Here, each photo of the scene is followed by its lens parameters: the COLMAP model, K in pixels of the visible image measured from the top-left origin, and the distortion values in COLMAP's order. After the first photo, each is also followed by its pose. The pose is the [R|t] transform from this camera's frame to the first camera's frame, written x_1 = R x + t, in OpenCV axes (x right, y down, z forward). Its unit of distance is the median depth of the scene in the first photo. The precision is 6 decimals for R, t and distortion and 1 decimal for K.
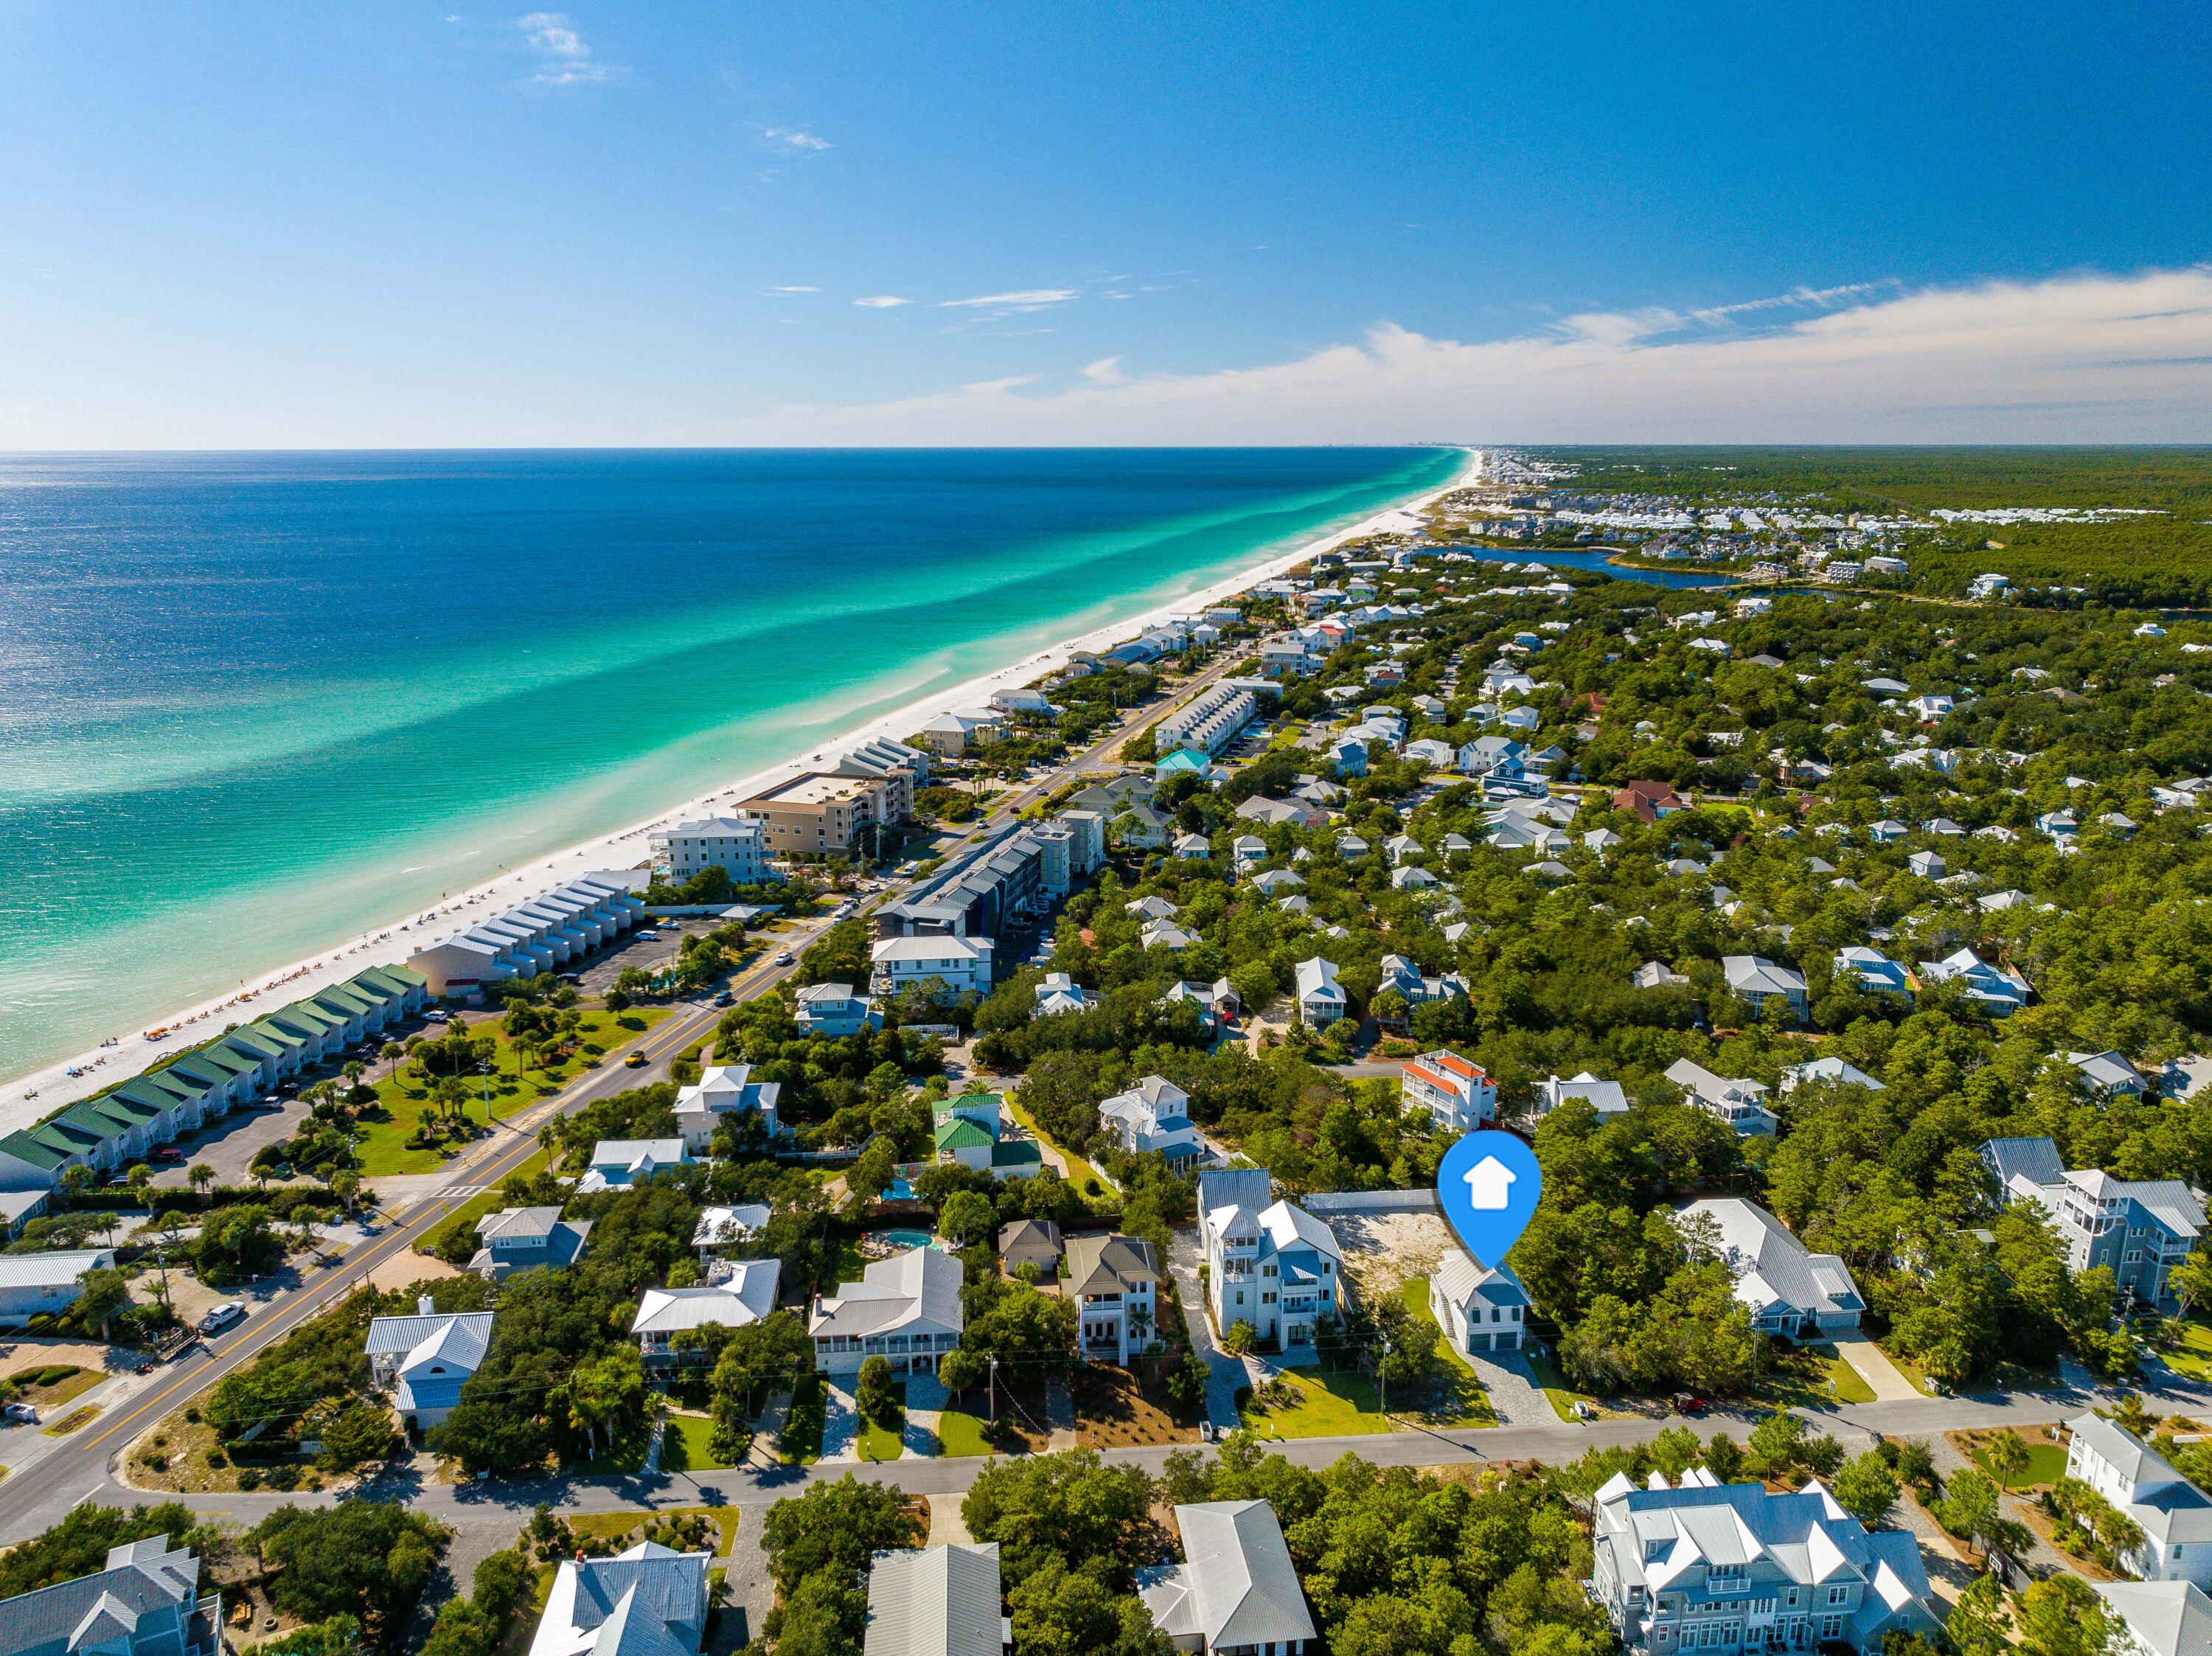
lens RADIAL K [[1538.0, 0, 1106.0], [0, 1538.0, 828.0], [0, 0, 1]] dist [-0.003989, -0.001165]
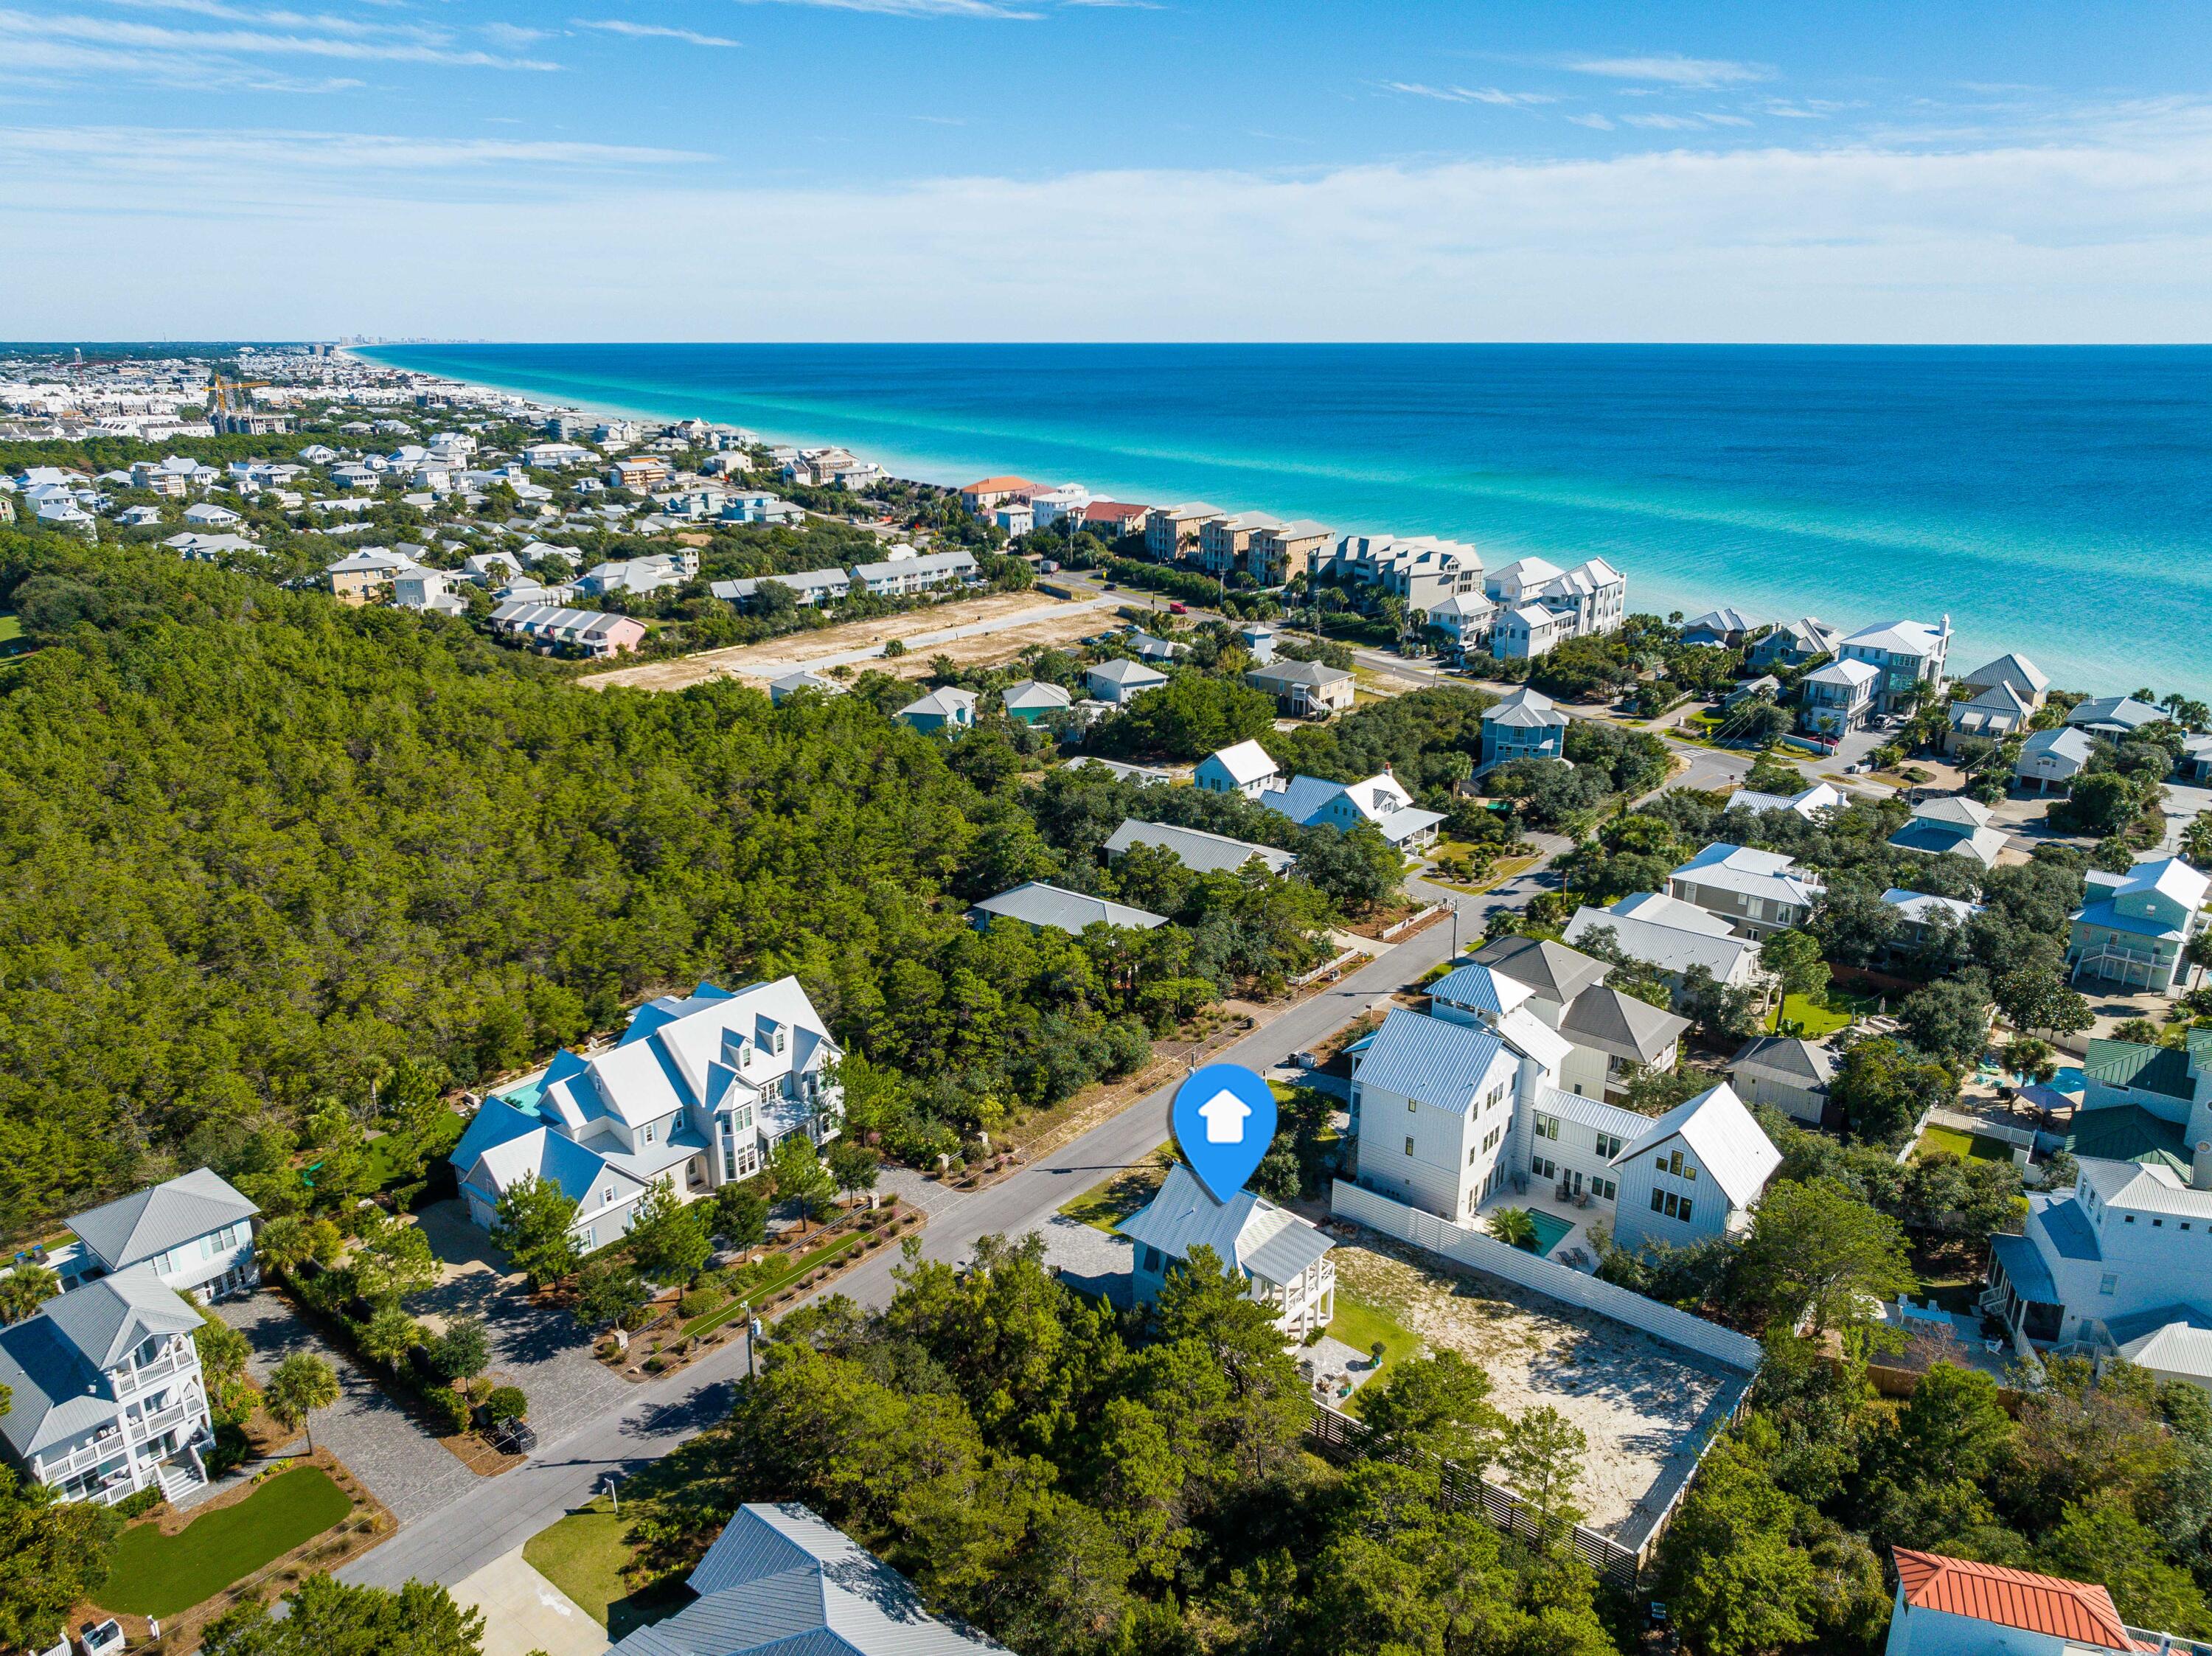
lens RADIAL K [[1538.0, 0, 1106.0], [0, 1538.0, 828.0], [0, 0, 1]] dist [-0.003989, -0.001165]
pose [[-0.704107, 0.221868, -0.674542, 0.500311], [-0.168264, 0.870749, 0.462043, -0.061256], [0.689870, 0.438829, -0.575768, 1.002735]]
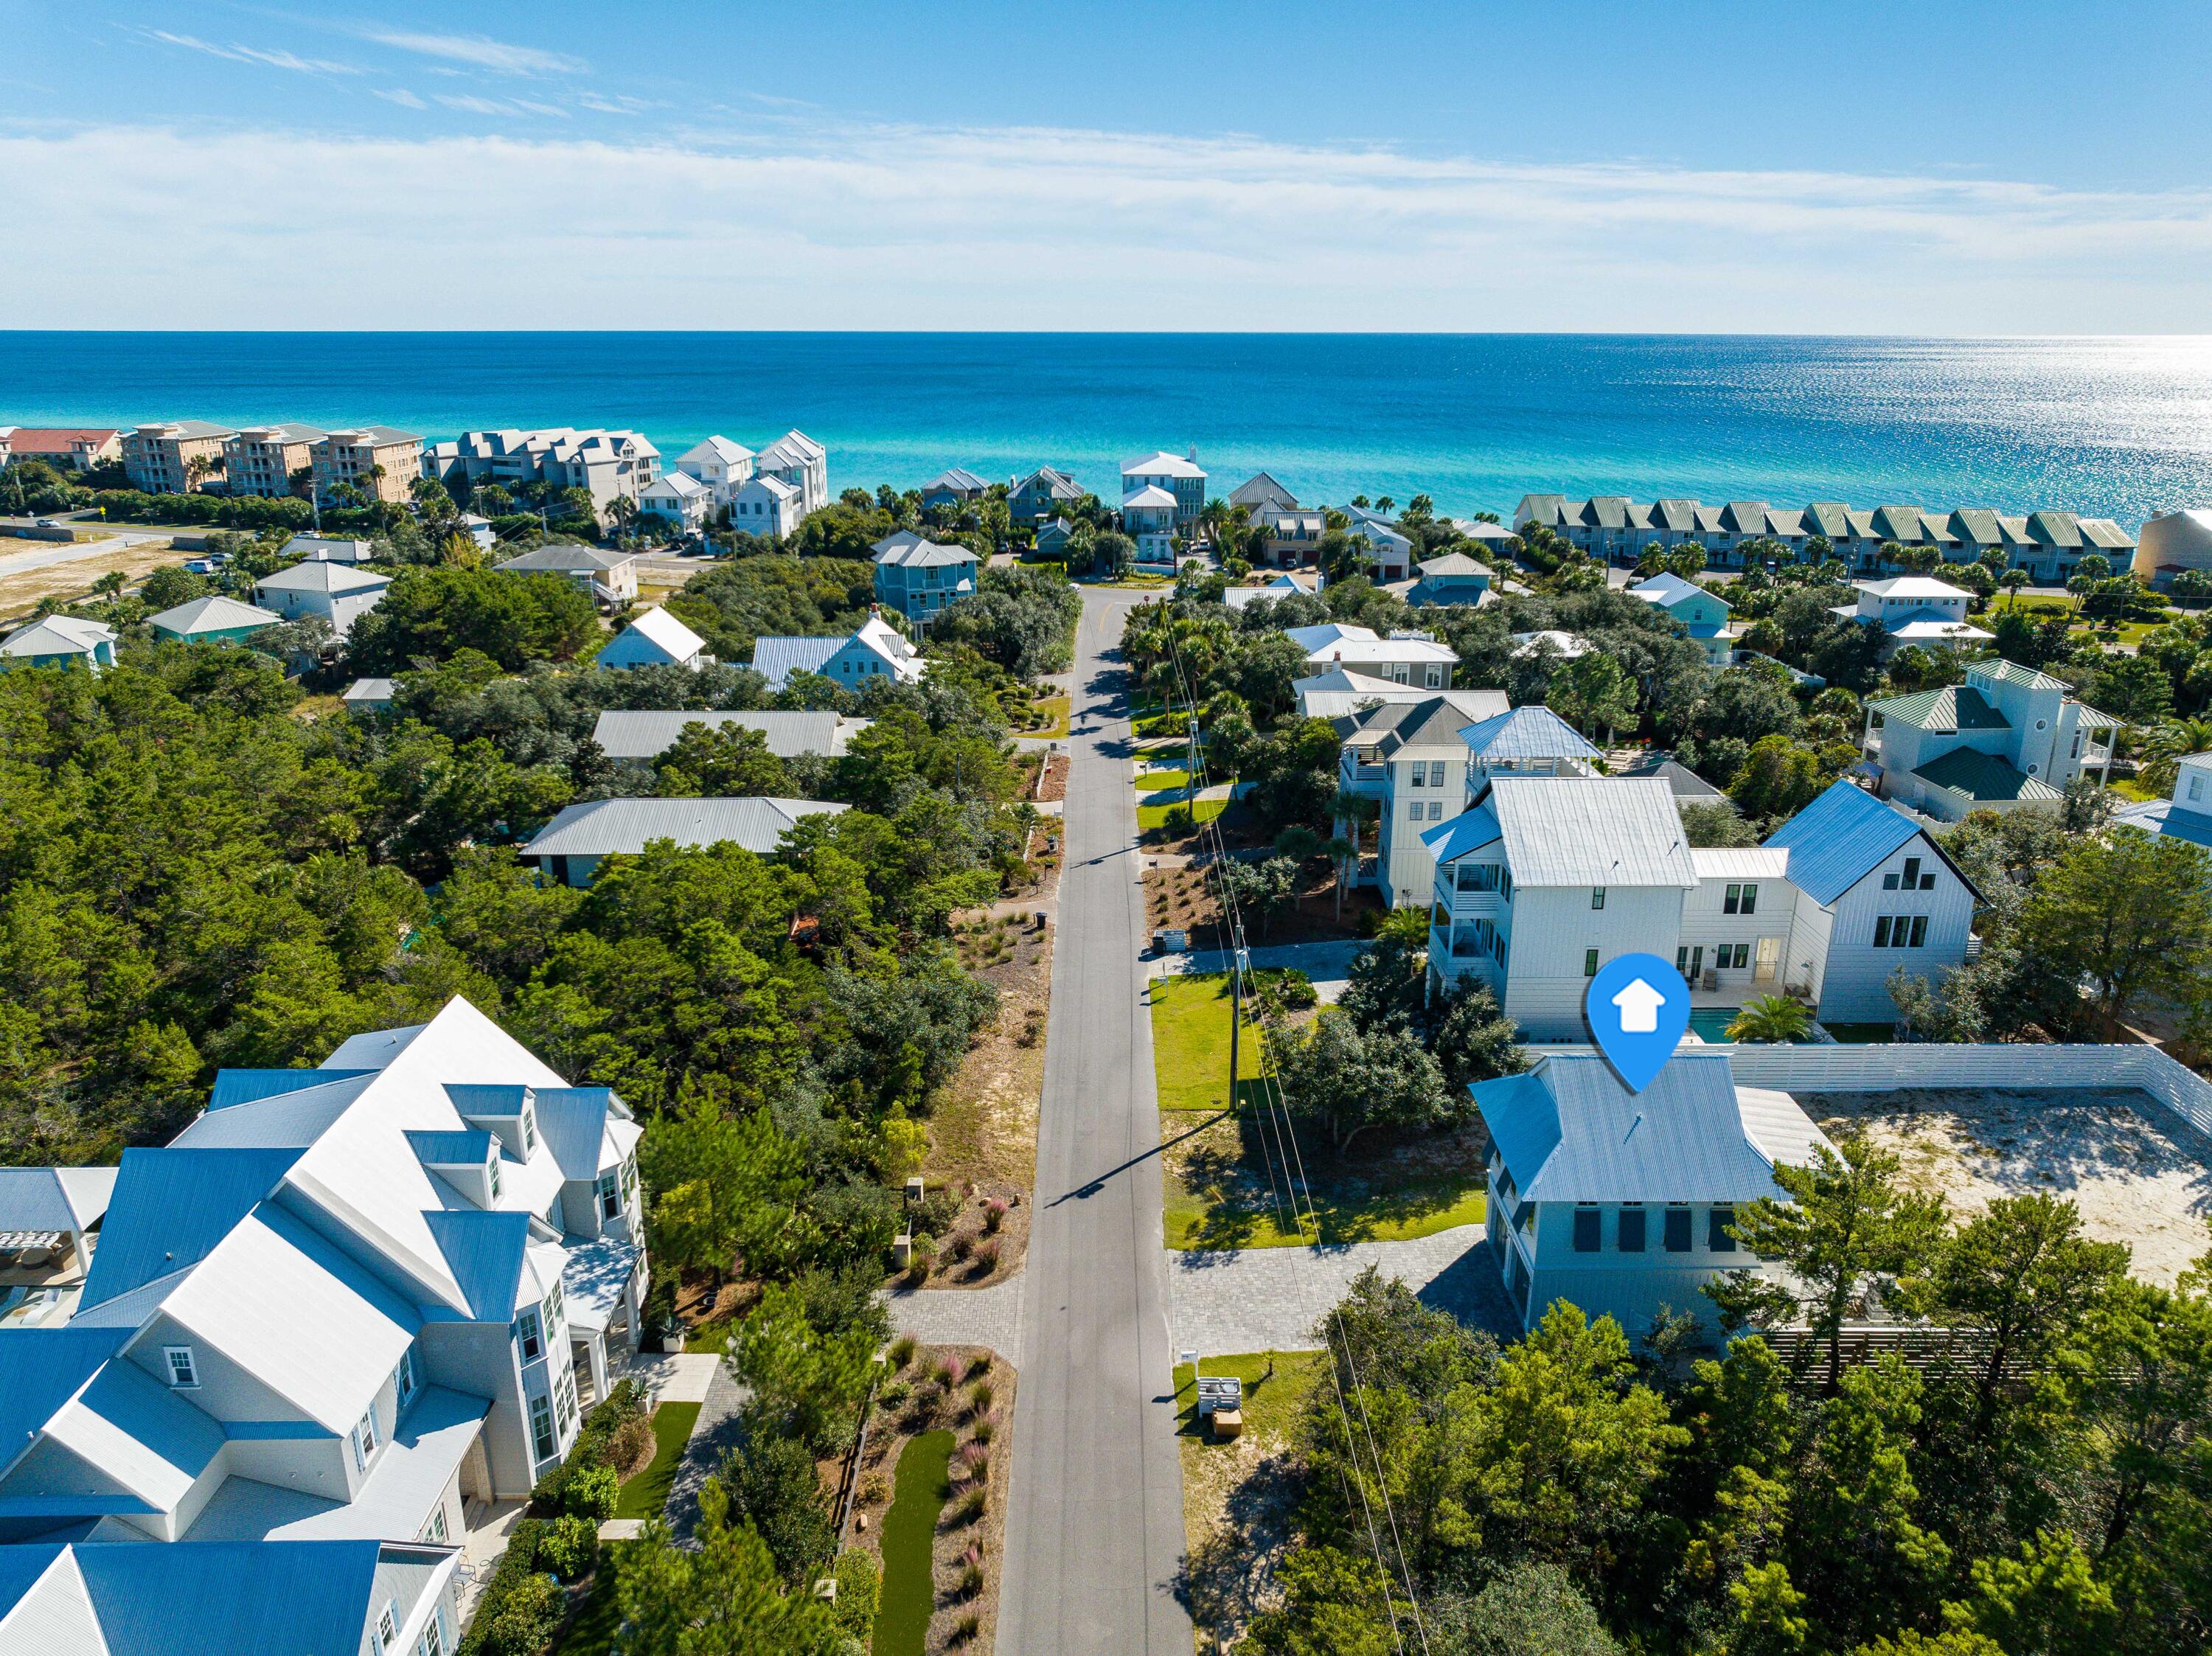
lens RADIAL K [[1539.4, 0, 1106.0], [0, 1539.4, 828.0], [0, 0, 1]] dist [0.002795, -0.007779]
pose [[-0.087810, 0.312040, -0.946002, 0.438256], [-0.243848, 0.914044, 0.324133, 0.131432], [0.965830, 0.259143, -0.004172, 0.719952]]
